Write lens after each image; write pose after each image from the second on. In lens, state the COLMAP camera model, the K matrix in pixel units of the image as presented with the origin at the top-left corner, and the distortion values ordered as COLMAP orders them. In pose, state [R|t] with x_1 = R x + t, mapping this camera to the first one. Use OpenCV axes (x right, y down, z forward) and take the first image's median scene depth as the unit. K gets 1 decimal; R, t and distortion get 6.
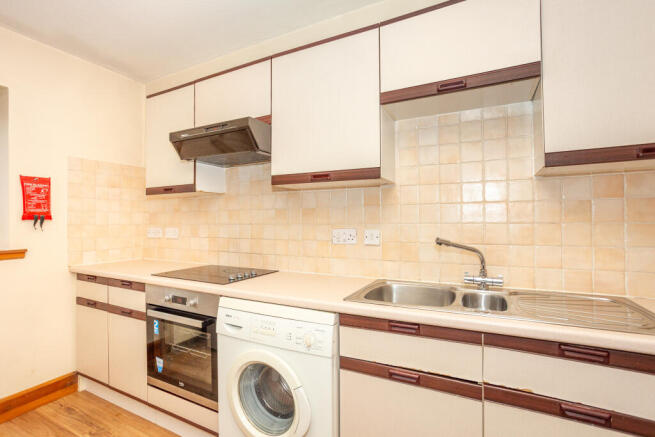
lens RADIAL K [[385.5, 0, 327.5], [0, 385.5, 218.5], [0, 0, 1]] dist [0.000374, 0.000424]
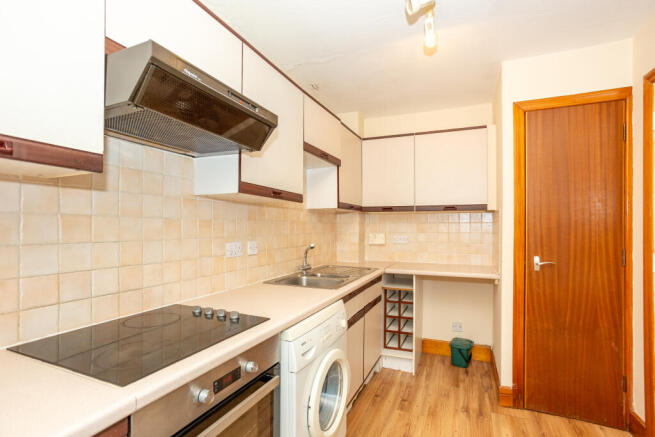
lens RADIAL K [[321.7, 0, 327.5], [0, 321.7, 218.5], [0, 0, 1]] dist [-0.000571, 0.030564]
pose [[-0.156530, 0.035283, 0.987043, -0.840931], [-0.008268, 0.999280, -0.037031, -0.004995], [-0.987639, -0.013957, -0.156125, 0.896386]]
